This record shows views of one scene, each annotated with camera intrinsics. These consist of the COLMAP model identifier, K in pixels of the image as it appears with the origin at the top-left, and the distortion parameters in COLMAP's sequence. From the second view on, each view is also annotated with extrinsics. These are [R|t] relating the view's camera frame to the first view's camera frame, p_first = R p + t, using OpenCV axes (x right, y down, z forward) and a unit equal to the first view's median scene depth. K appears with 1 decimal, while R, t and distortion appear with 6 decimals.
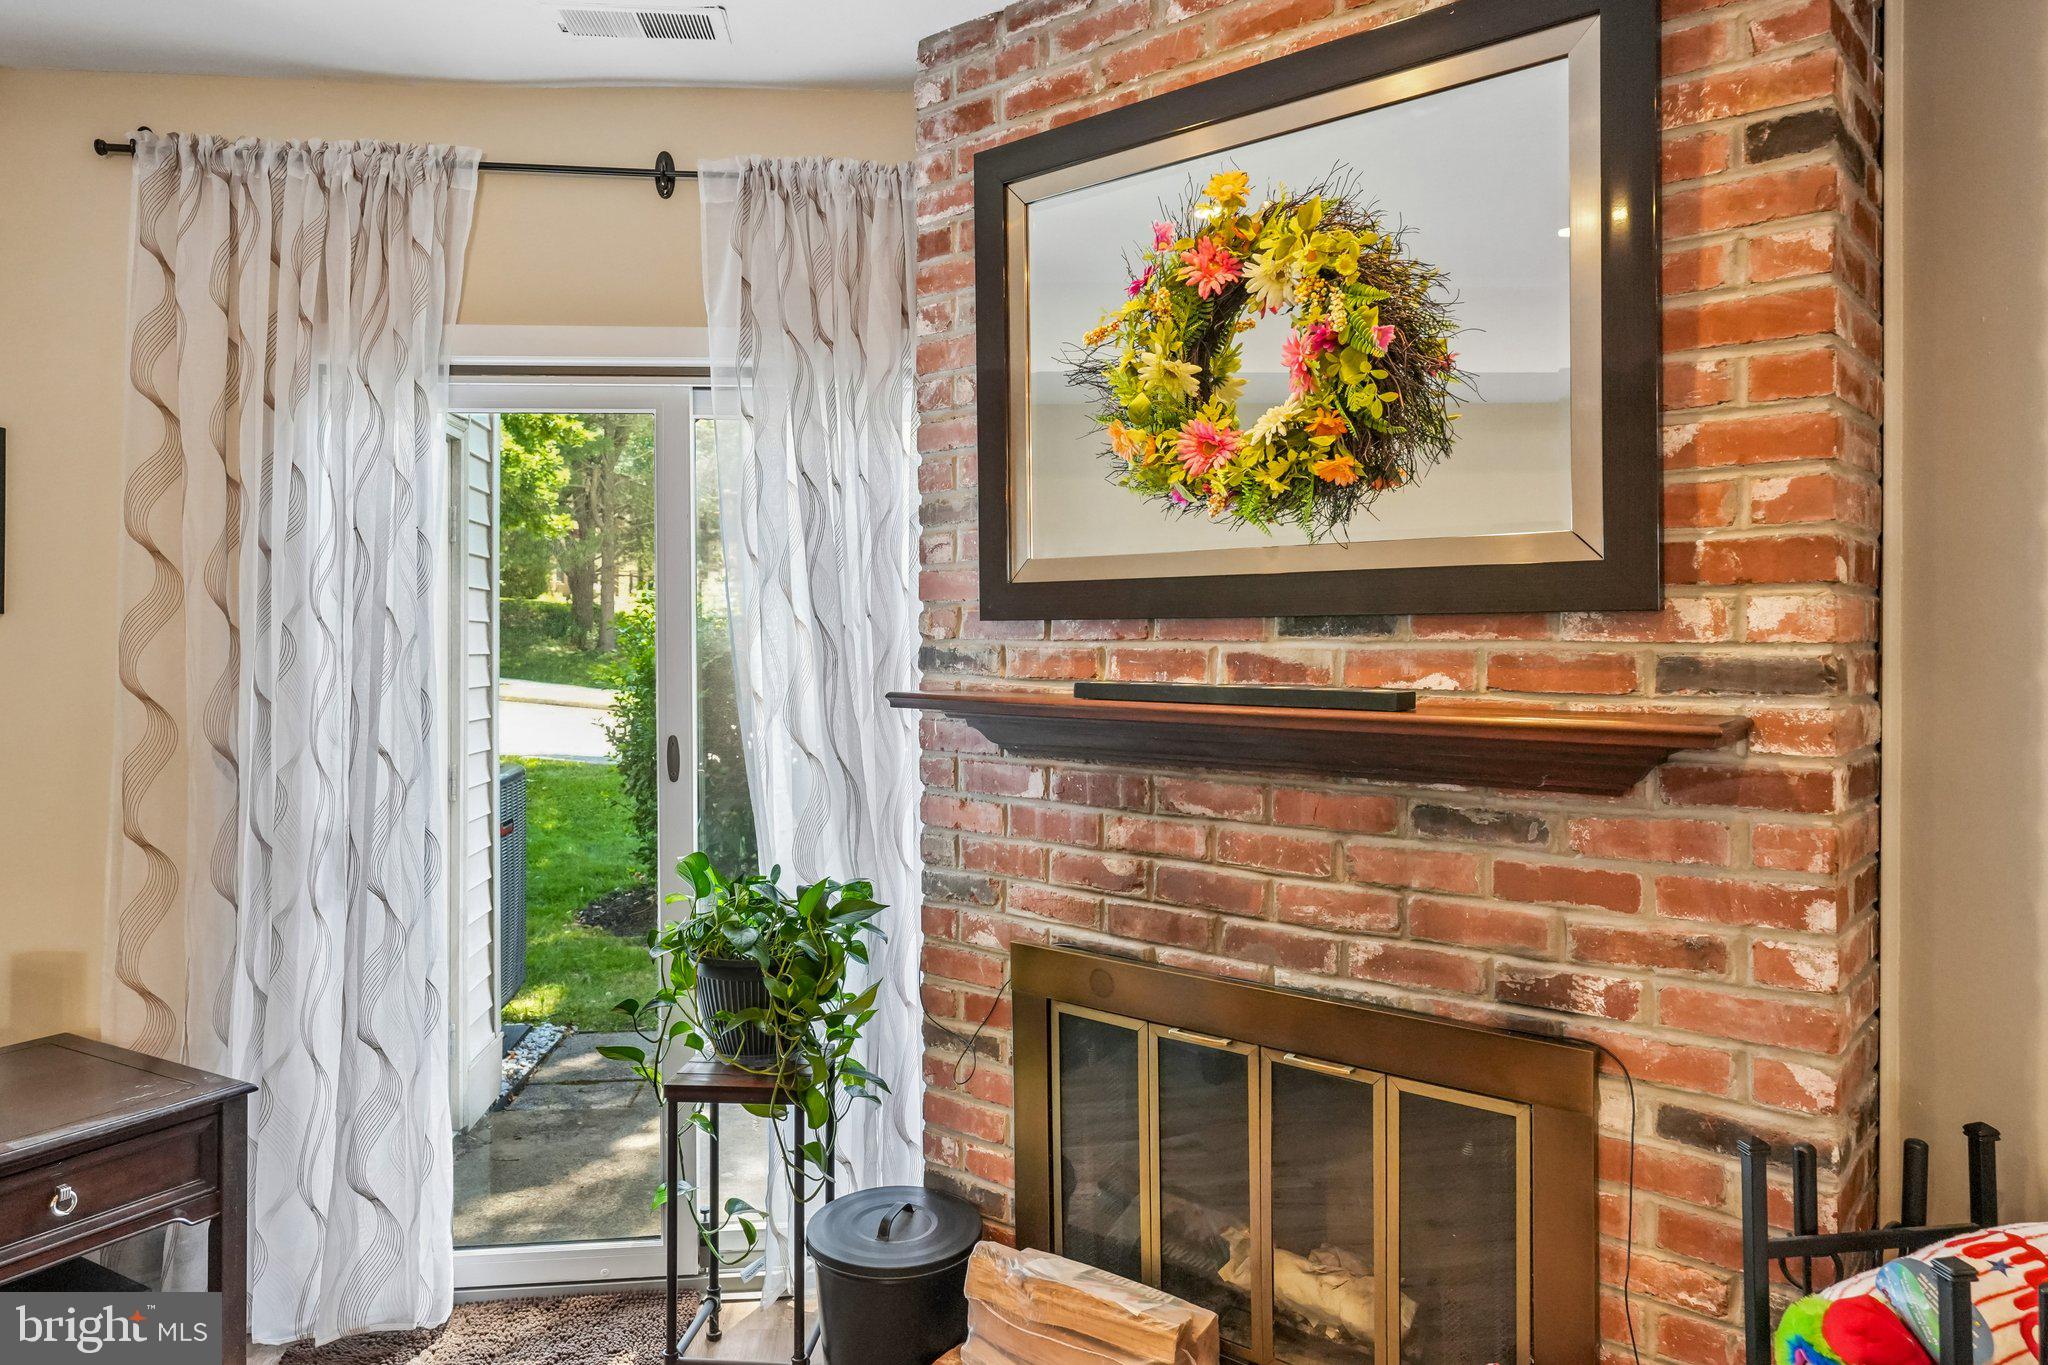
lens RADIAL K [[1310.5, 0, 1009.6], [0, 1310.5, 641.7], [0, 0, 1]] dist [0.006345, 0.003640]
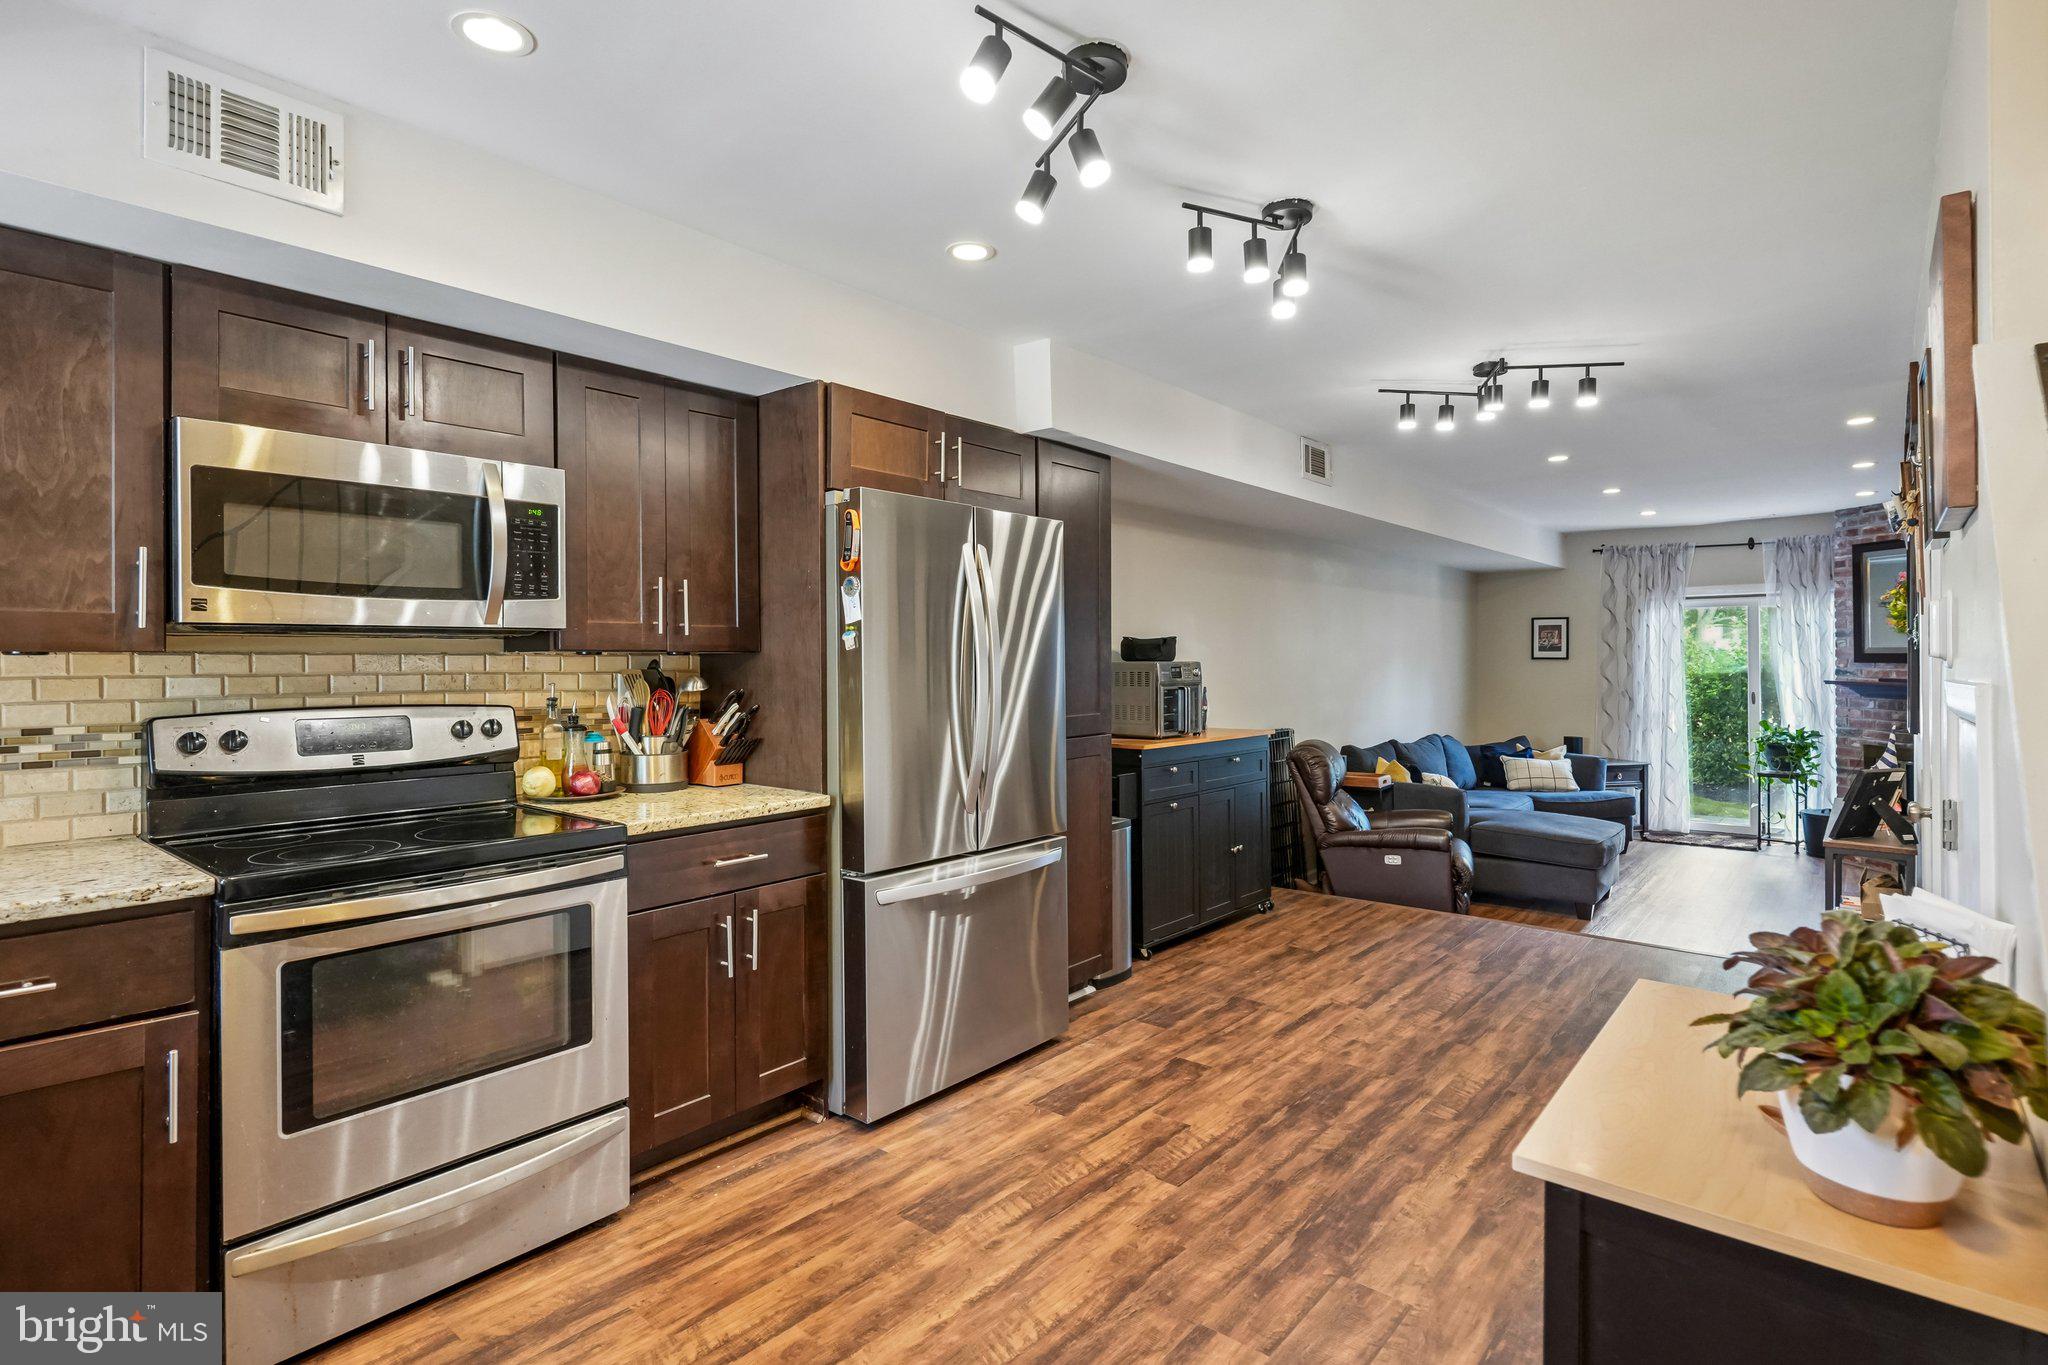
lens RADIAL K [[984.3, 0, 1046.7], [0, 984.3, 654.7], [0, 0, 1]] dist [0.002540, -0.001442]
pose [[0.709640, 0.000073, -0.704565, 0.368341], [-0.001052, 0.999999, -0.000956, -0.037173], [0.704564, 0.001420, 0.709639, -3.023630]]
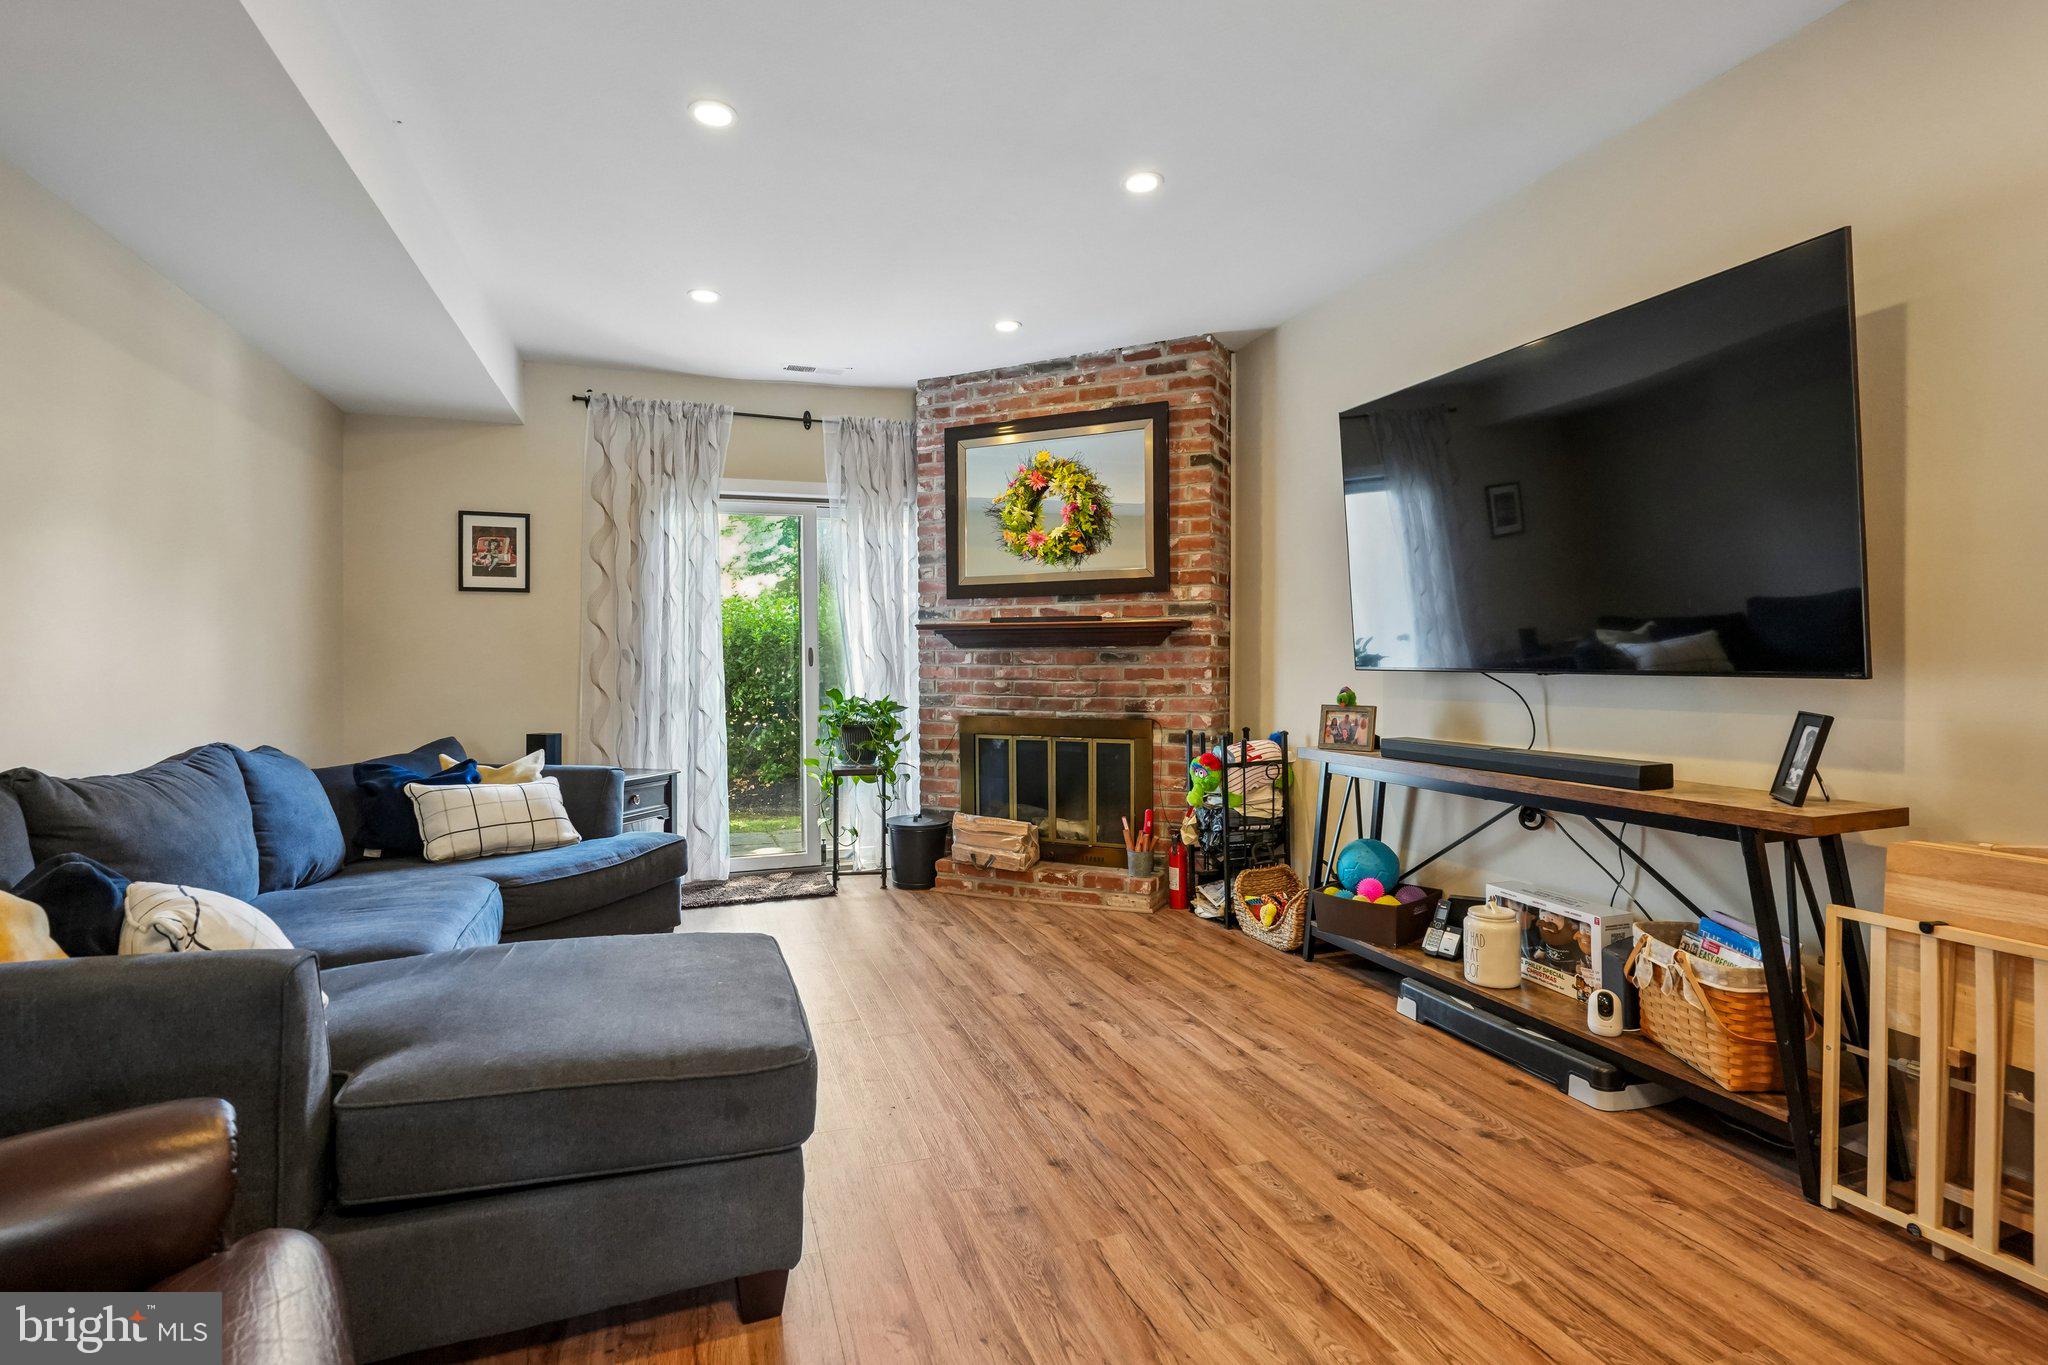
lens RADIAL K [[984.3, 0, 1013.7], [0, 984.3, 667.6], [0, 0, 1]] dist [0.002540, -0.001442]
pose [[0.971853, -0.000765, 0.235585, -0.398439], [0.000819, 1.000000, -0.000132, 0.136807], [-0.235585, 0.000321, 0.971854, -1.103625]]
